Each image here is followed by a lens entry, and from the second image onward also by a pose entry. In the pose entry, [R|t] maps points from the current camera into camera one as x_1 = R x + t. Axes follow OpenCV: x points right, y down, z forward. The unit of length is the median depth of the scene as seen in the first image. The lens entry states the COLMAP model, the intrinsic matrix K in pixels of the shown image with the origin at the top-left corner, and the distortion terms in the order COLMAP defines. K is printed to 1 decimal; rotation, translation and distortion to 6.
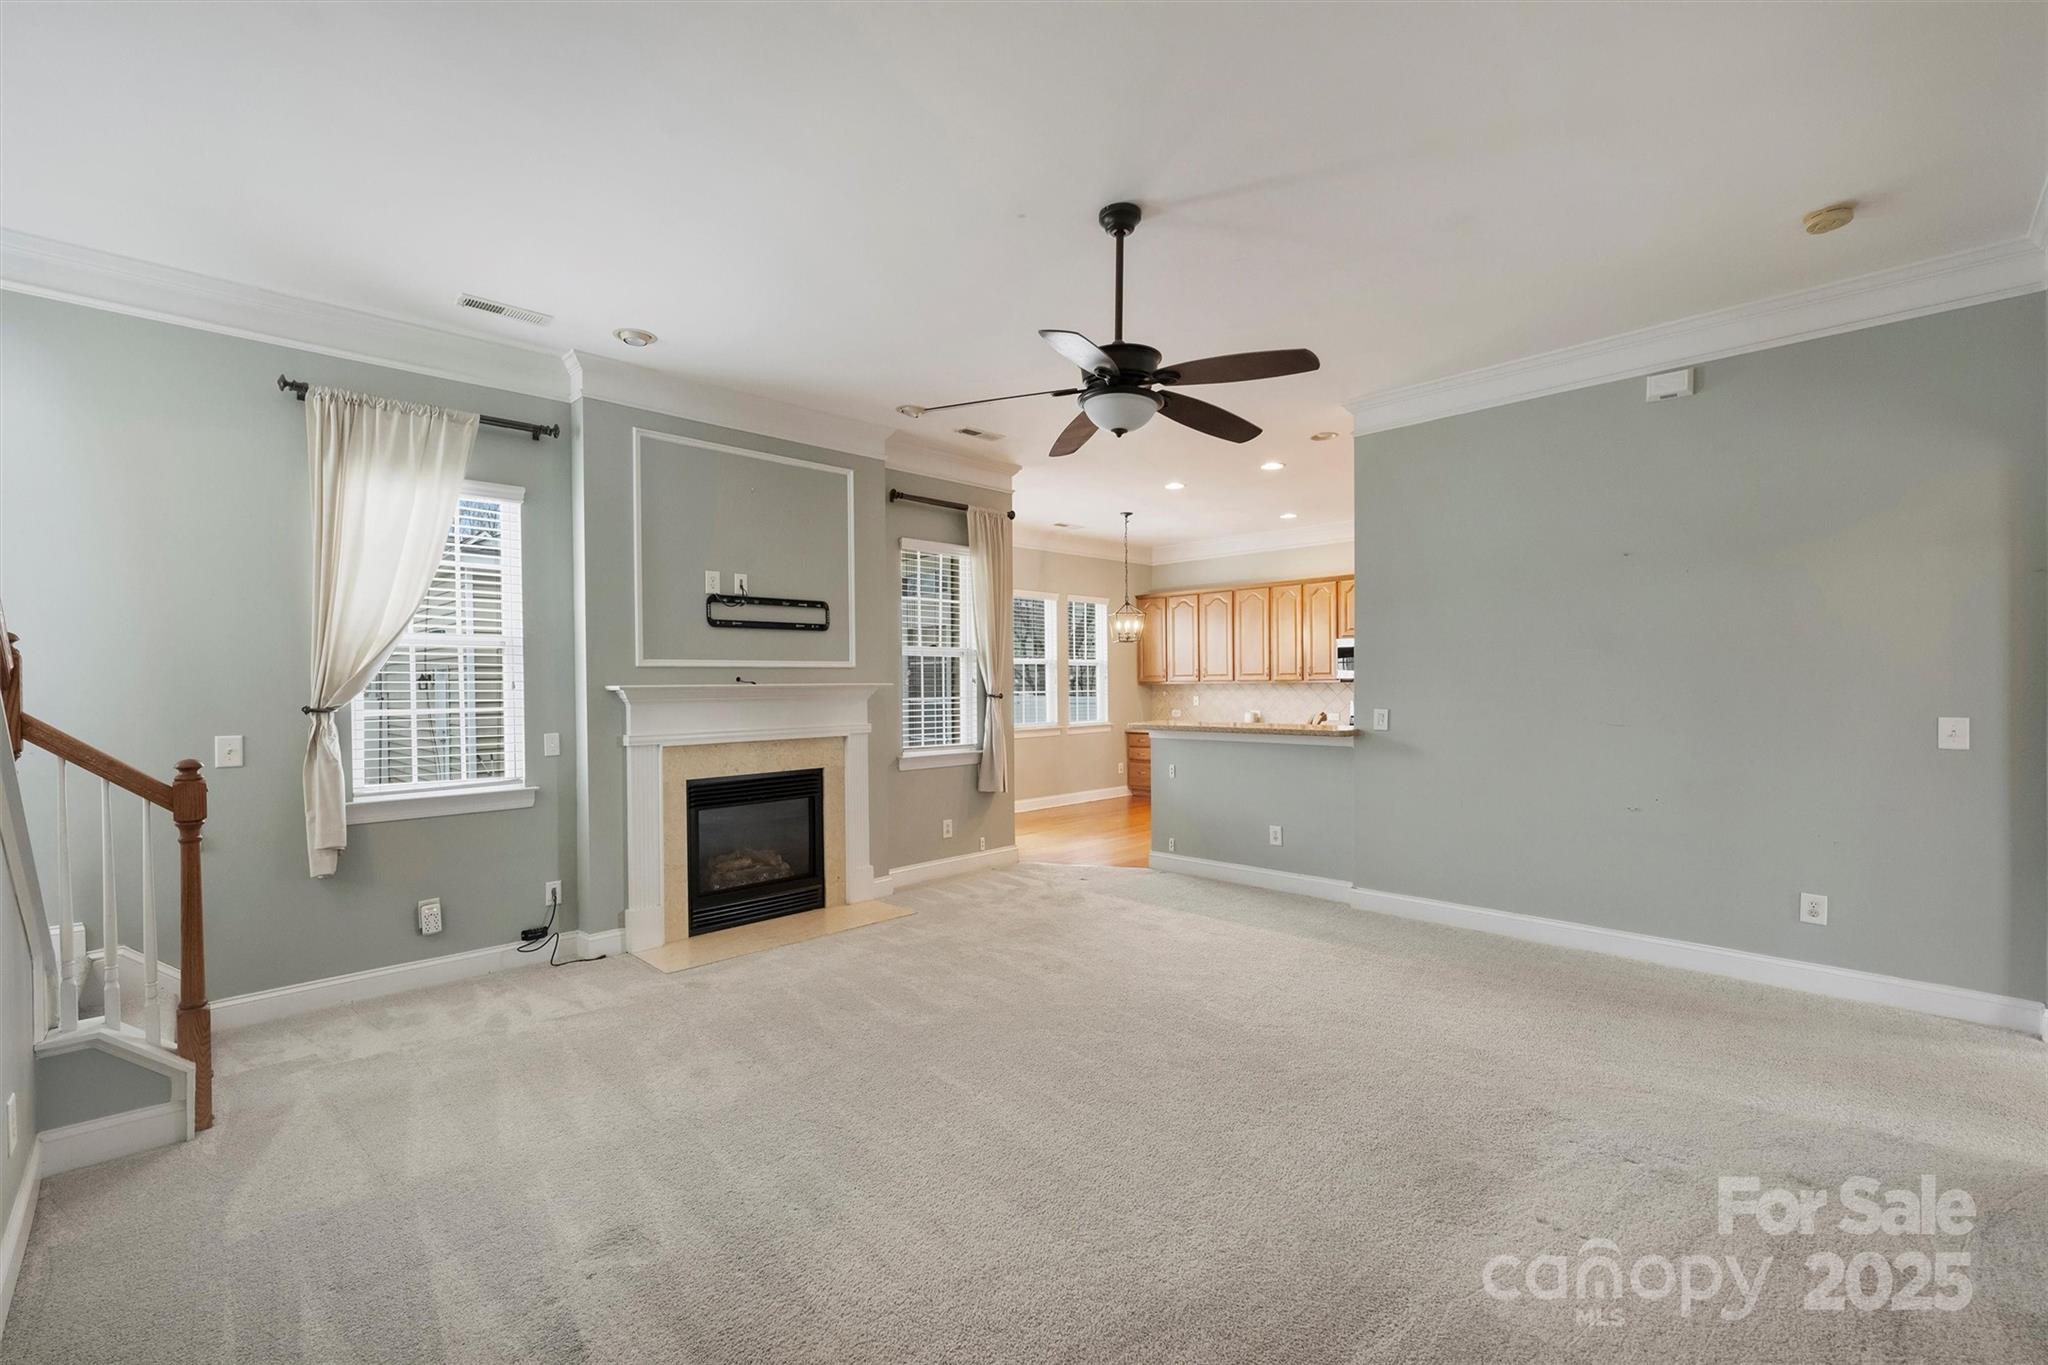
lens RADIAL K [[869.7, 0, 1026.0], [0, 869.7, 685.9], [0, 0, 1]] dist [-0.004057, 0.000296]
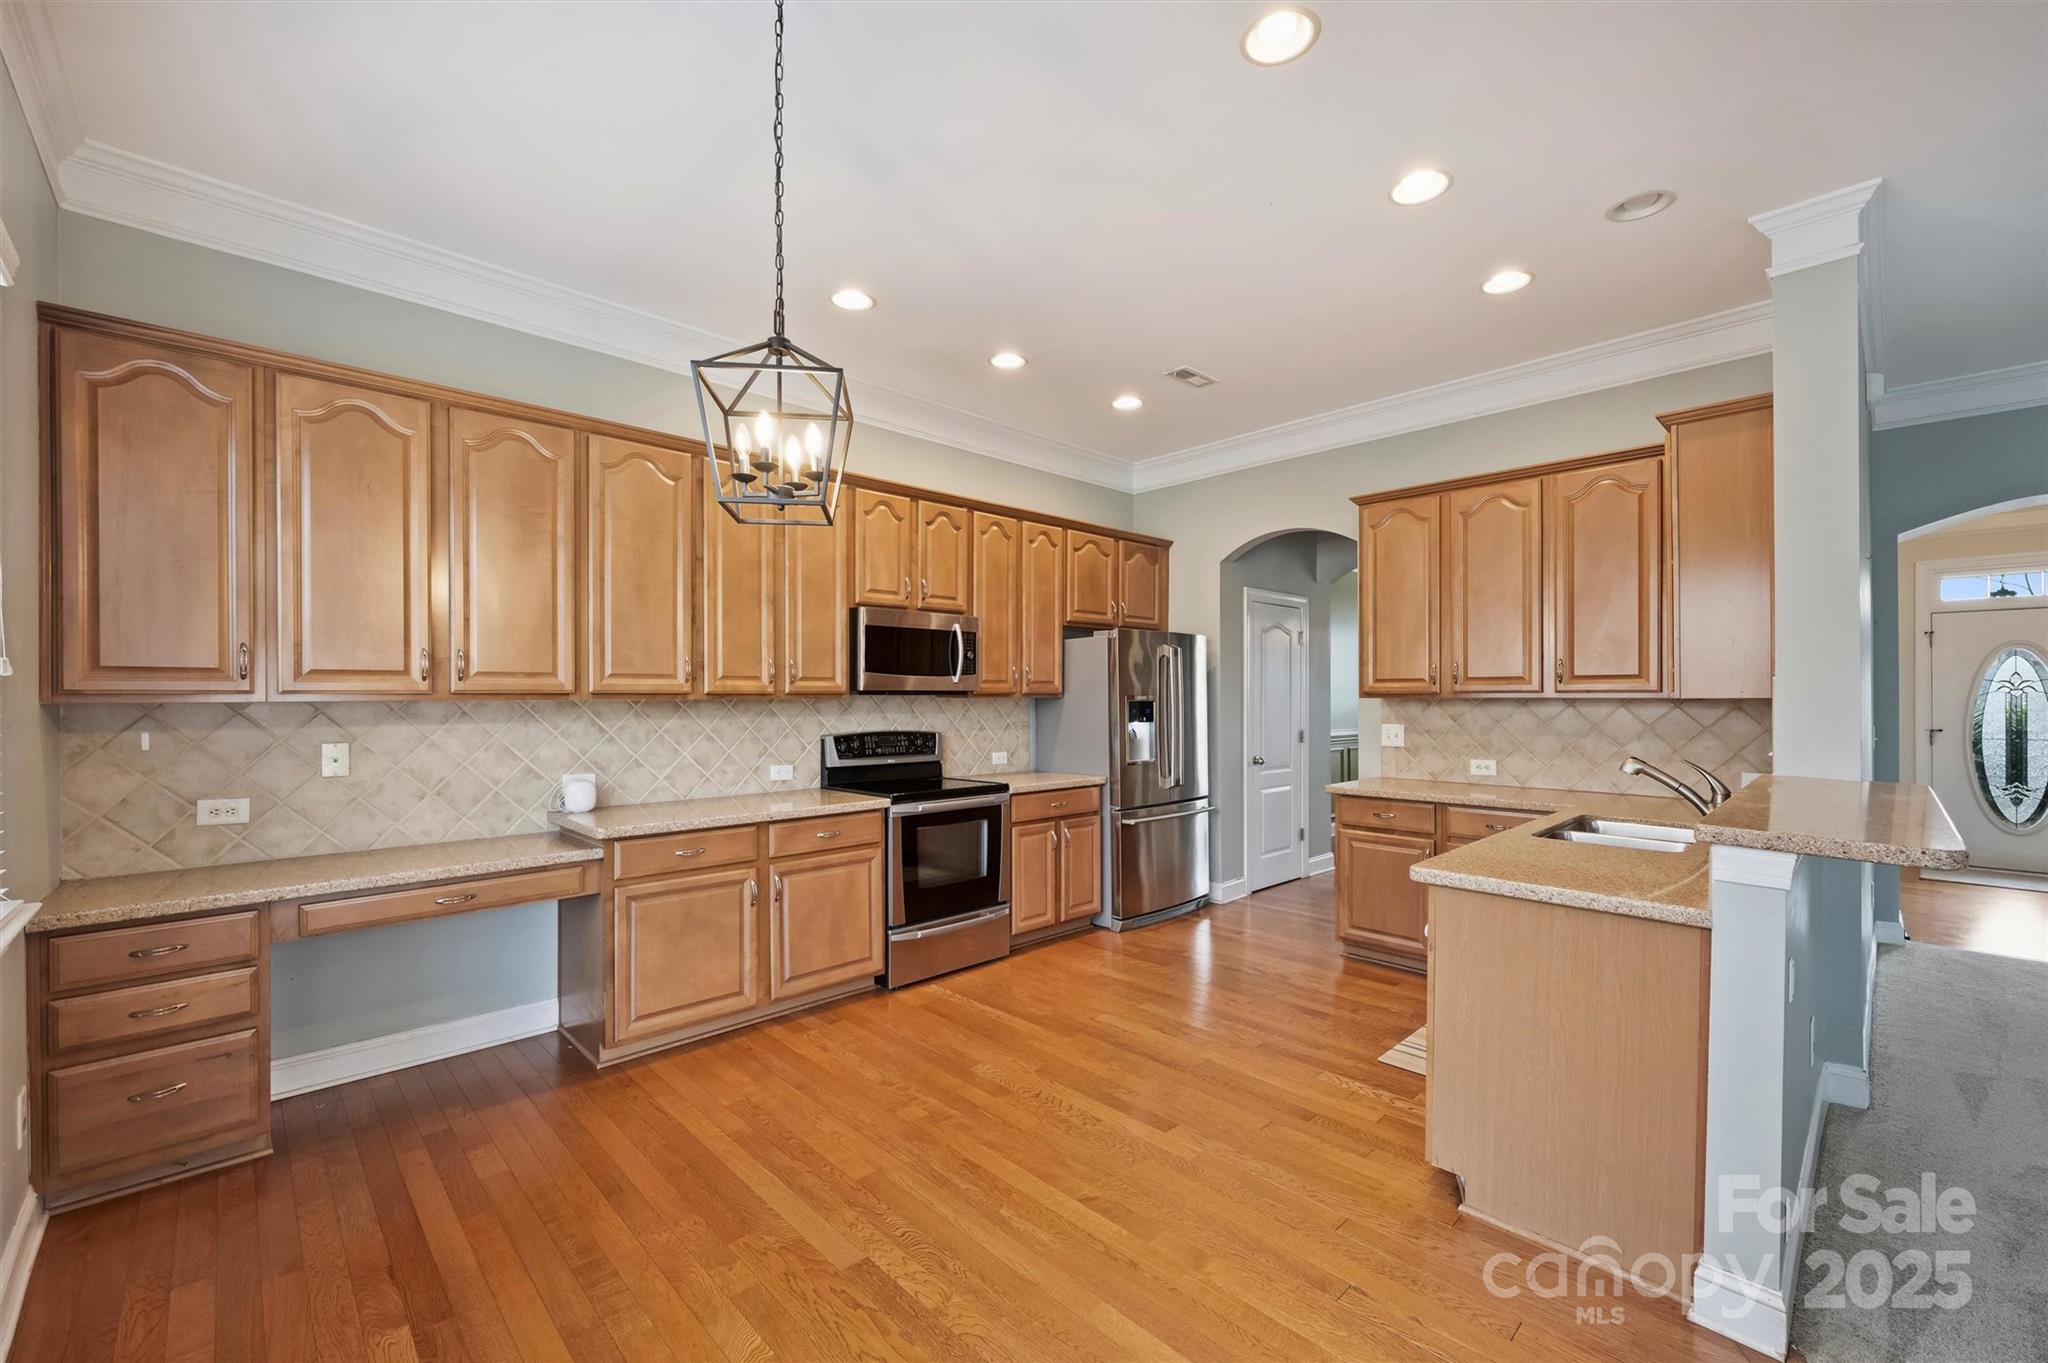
lens RADIAL K [[834.0, 0, 1030.2], [0, 834.0, 697.1], [0, 0, 1]] dist [0.000573, -0.000233]
pose [[0.016694, 0.007097, 0.999835, -0.158516], [0.003983, 0.999966, -0.007164, -0.002064], [-0.999853, 0.004102, 0.016666, 1.458692]]
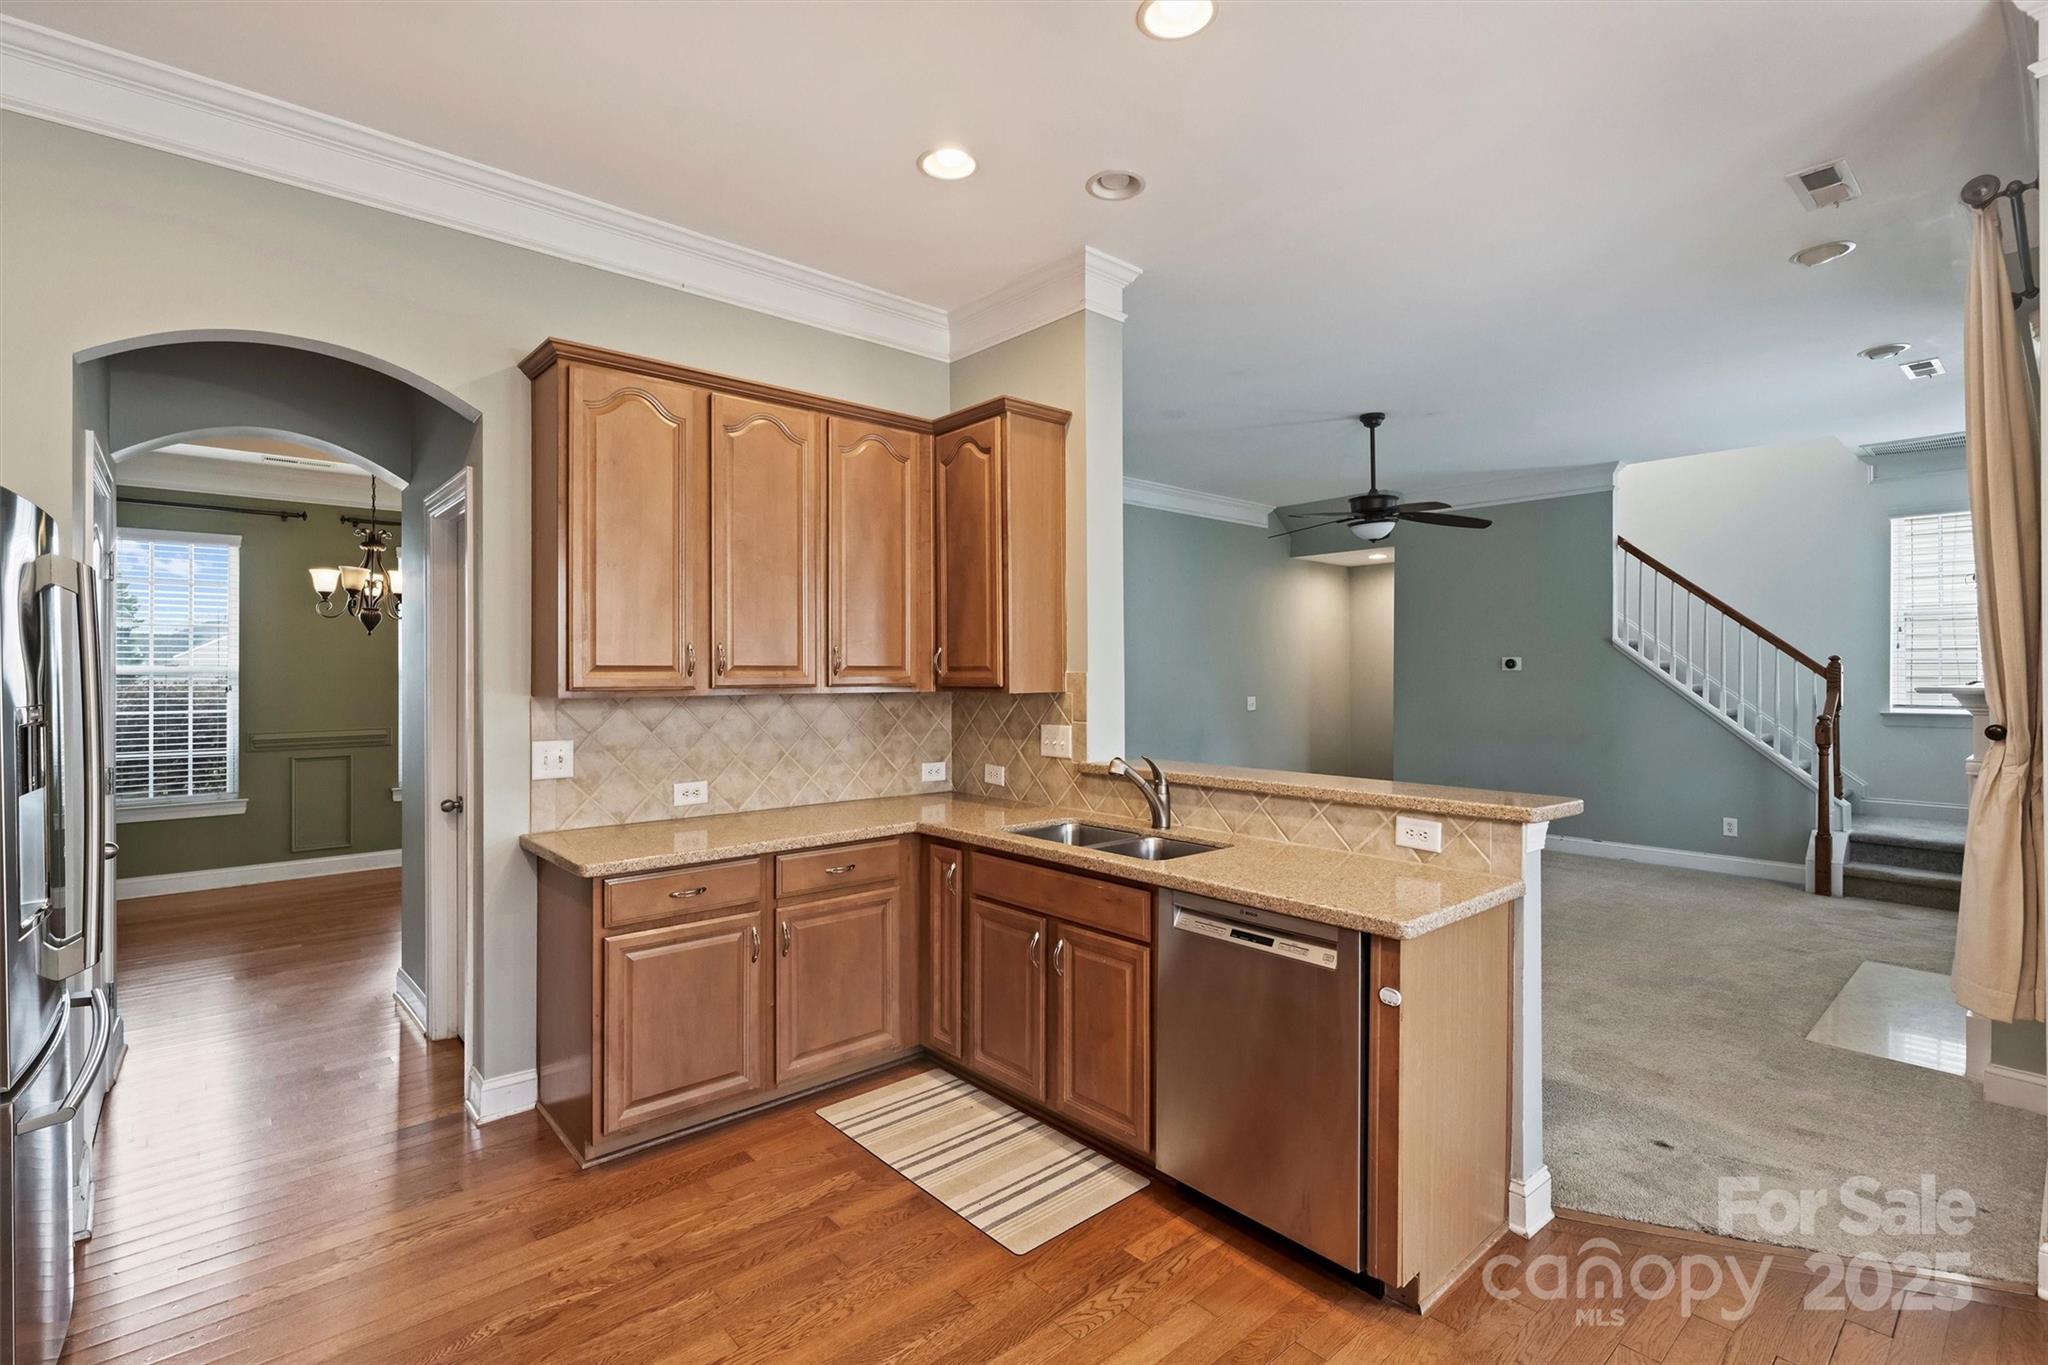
lens RADIAL K [[944.9, 0, 1011.7], [0, 944.9, 665.3], [0, 0, 1]] dist [0.000207, -0.000320]
pose [[-0.997416, 0.009820, 0.071171, 0.390498], [0.009546, 0.999946, -0.004190, -0.019858], [-0.071208, -0.003500, -0.997455, 1.656379]]
